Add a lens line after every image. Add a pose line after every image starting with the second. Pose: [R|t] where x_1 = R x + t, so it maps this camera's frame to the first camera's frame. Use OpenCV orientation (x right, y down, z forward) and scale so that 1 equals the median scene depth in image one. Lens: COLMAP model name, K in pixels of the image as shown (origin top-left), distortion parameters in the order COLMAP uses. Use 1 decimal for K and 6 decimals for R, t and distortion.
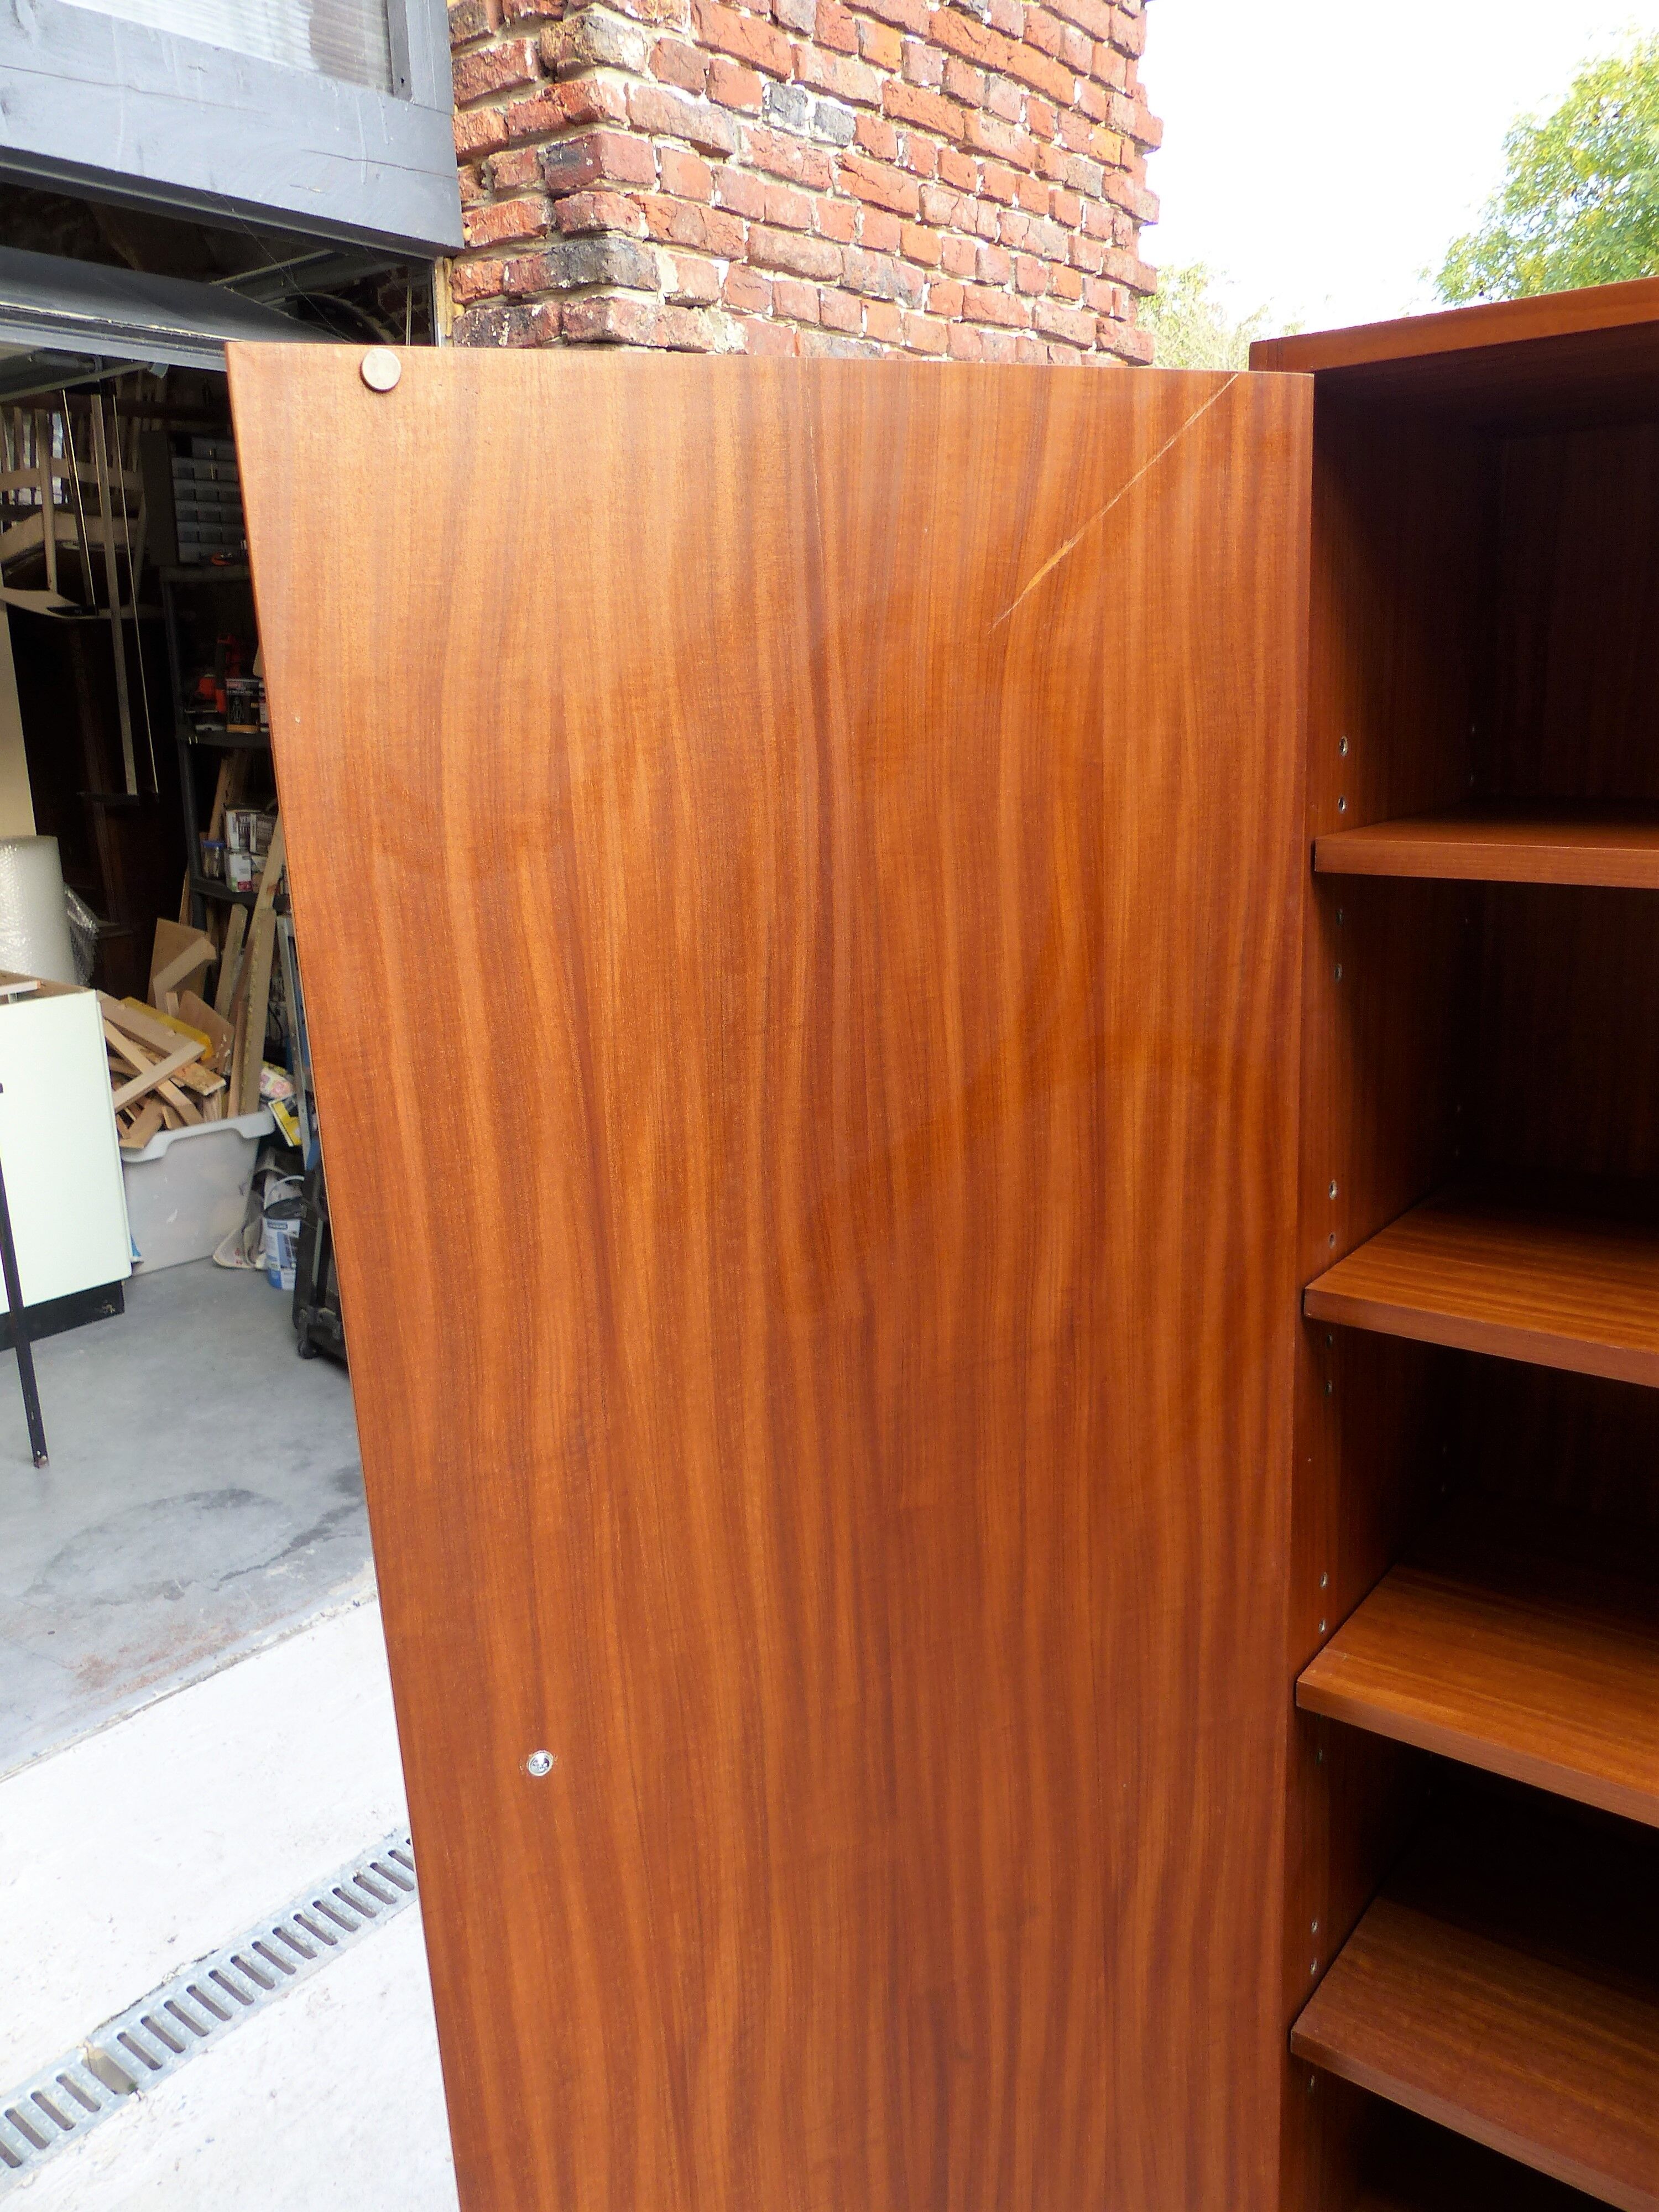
lens RADIAL K [[1705.4, 0, 718.3], [0, 1705.4, 1063.3], [0, 0, 1]] dist [-0.020611, -0.002805]
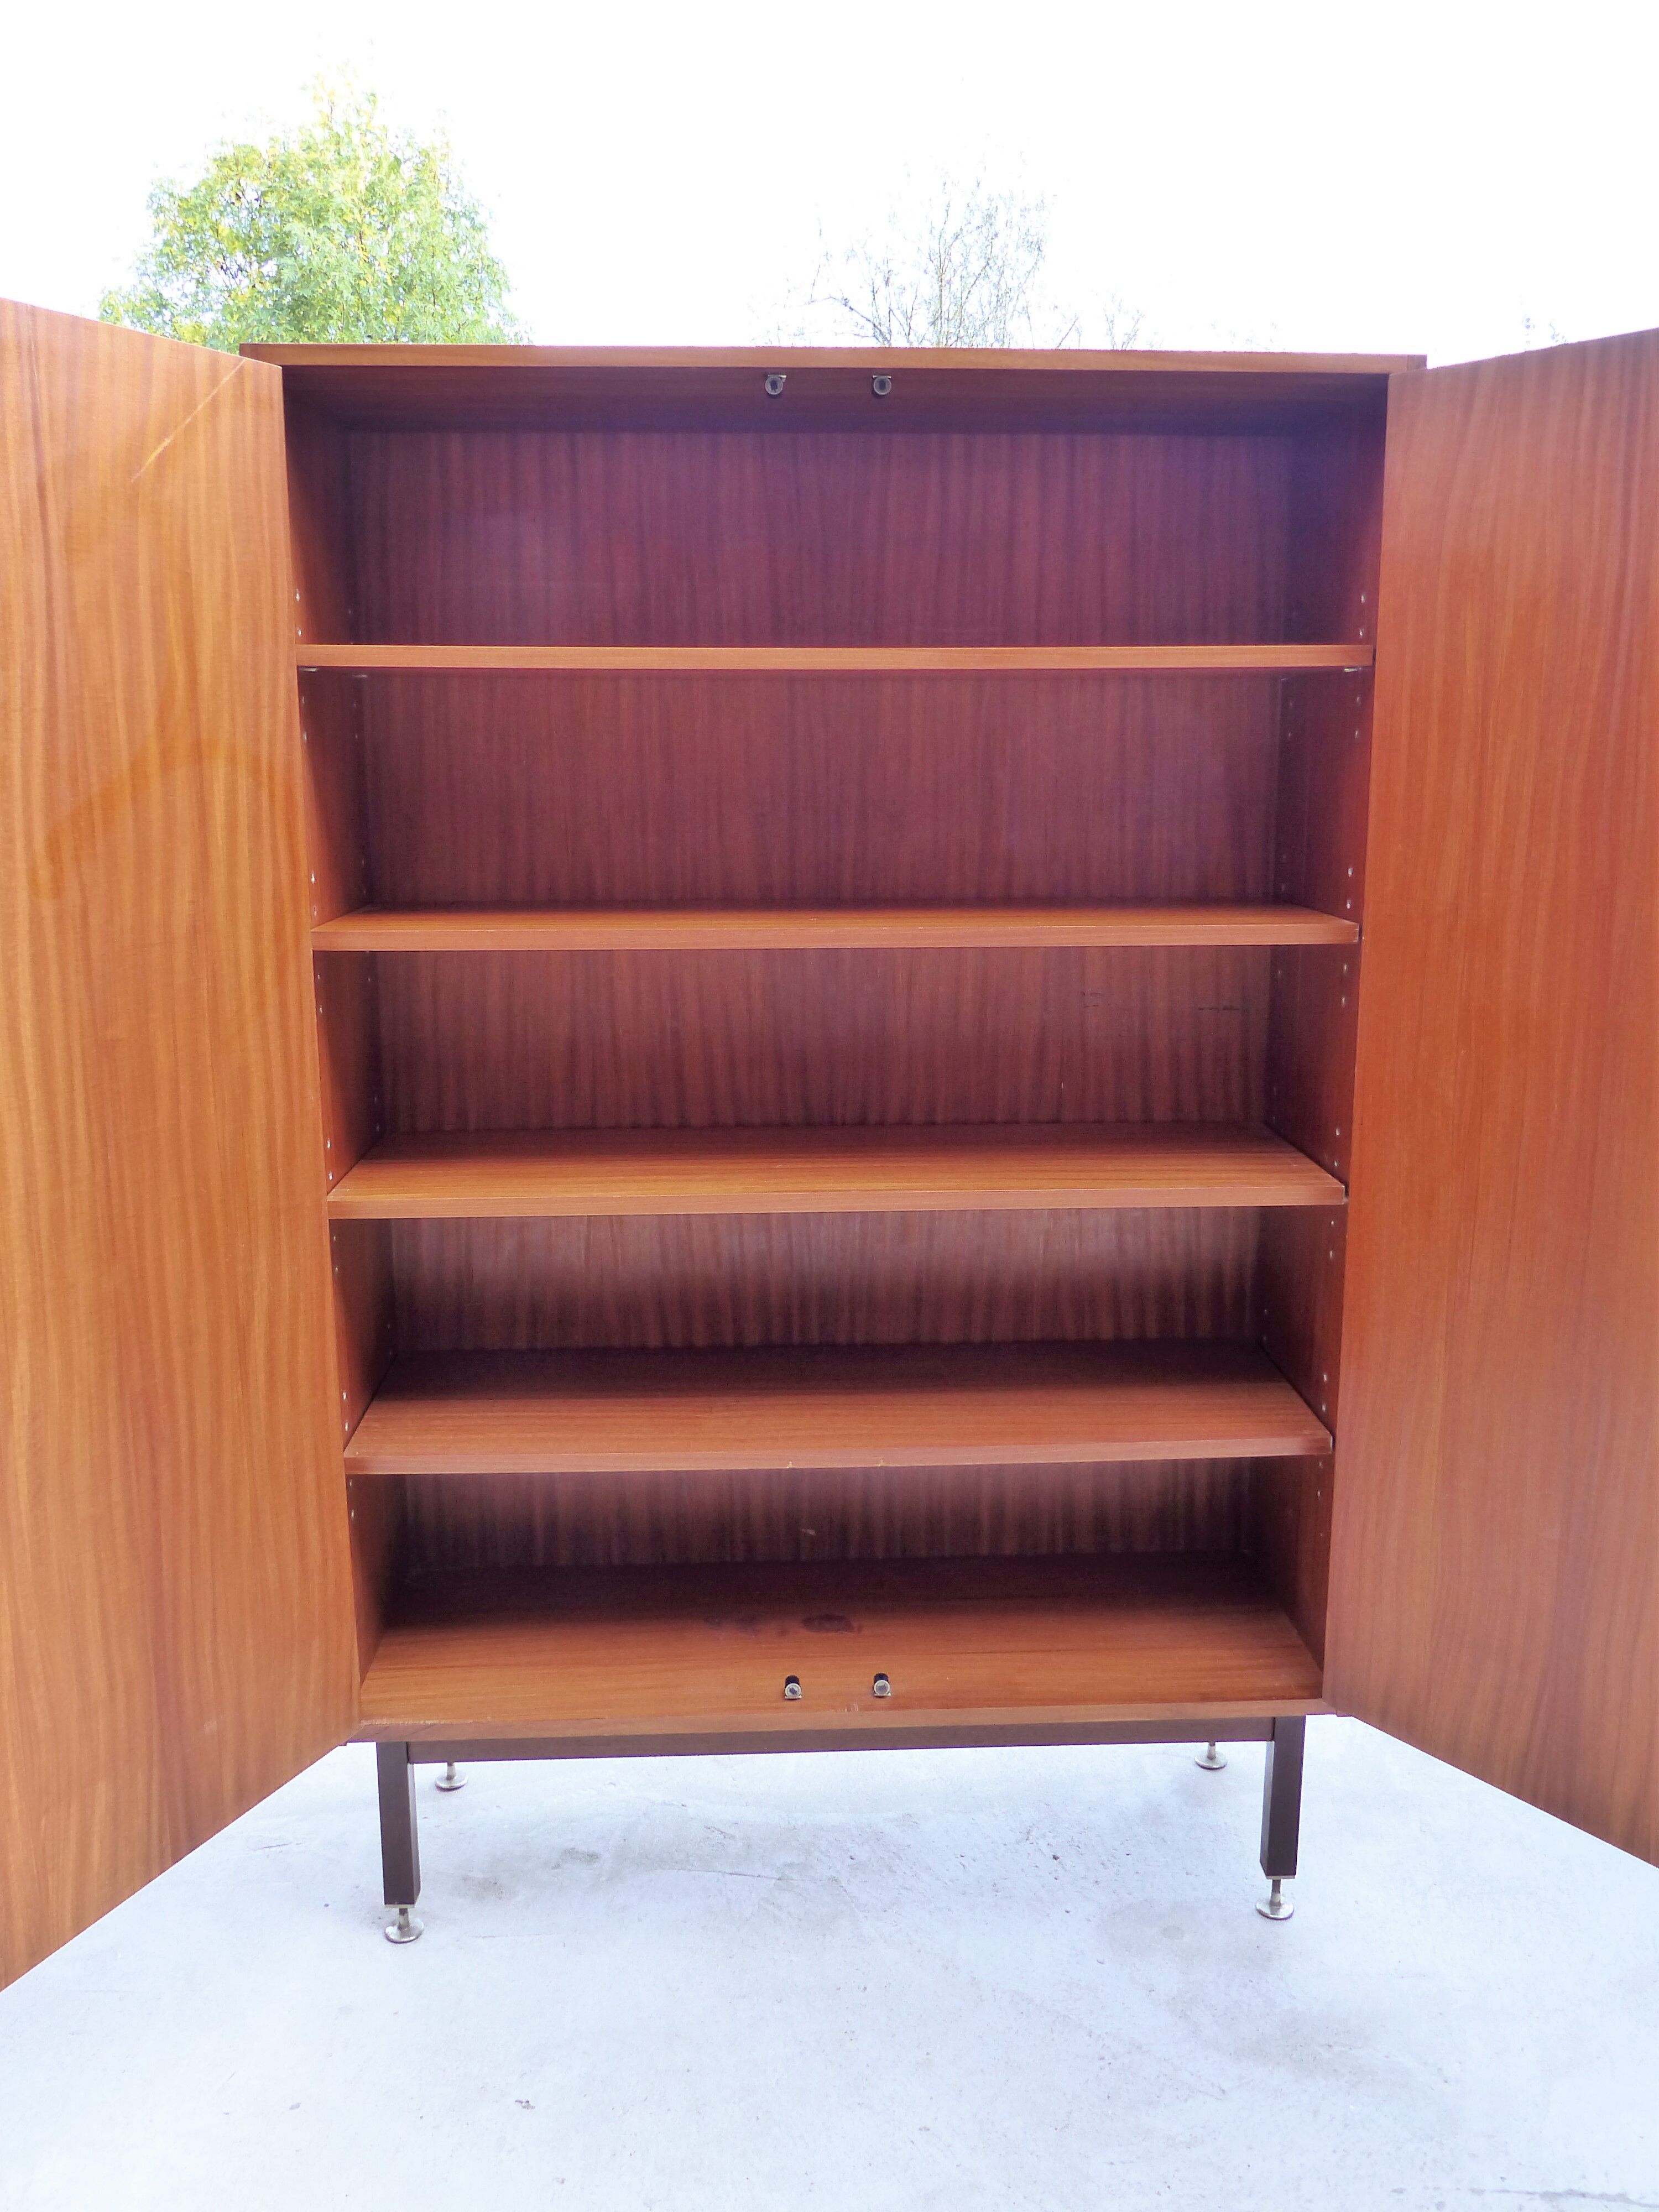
lens RADIAL K [[1854.4, 0, 829.5], [0, 1854.4, 1106.0], [0, 0, 1]] dist [-0.004693, 0.005812]
pose [[0.730633, -0.093572, 0.676328, -0.533815], [0.117581, 0.993009, 0.010363, 0.357415], [-0.672570, 0.071952, 0.736528, -0.666150]]
